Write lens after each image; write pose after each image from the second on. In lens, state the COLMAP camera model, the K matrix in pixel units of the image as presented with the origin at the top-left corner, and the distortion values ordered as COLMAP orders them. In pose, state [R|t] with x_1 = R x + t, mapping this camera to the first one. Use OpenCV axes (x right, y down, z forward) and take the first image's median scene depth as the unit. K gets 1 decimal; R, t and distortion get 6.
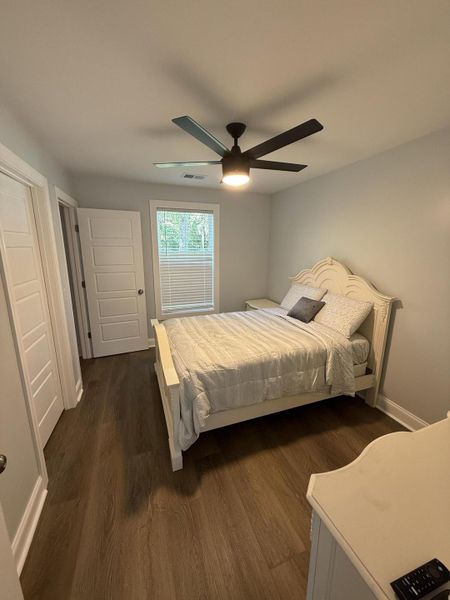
lens RADIAL K [[239.7, 0, 225.0], [0, 239.7, 300.0], [0, 0, 1]] dist [0.003877, 0.000258]
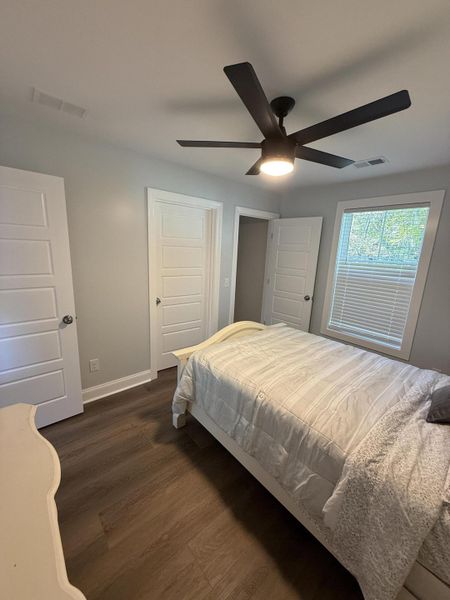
lens RADIAL K [[239.7, 0, 225.0], [0, 239.7, 300.0], [0, 0, 1]] dist [0.003877, 0.000258]
pose [[0.342078, 0.209101, -0.916111, 0.639419], [-0.248605, 0.960327, 0.126364, -0.096497], [0.906189, 0.184524, 0.380490, 0.469121]]
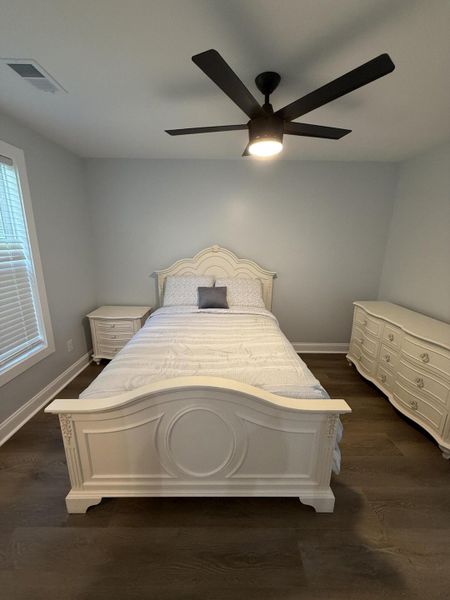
lens RADIAL K [[239.7, 0, 225.0], [0, 239.7, 300.0], [0, 0, 1]] dist [0.003877, 0.000258]
pose [[0.345586, -0.226716, 0.910588, -0.658589], [0.197606, 0.966199, 0.165566, -0.126681], [-0.917345, 0.122721, 0.378705, 0.676213]]
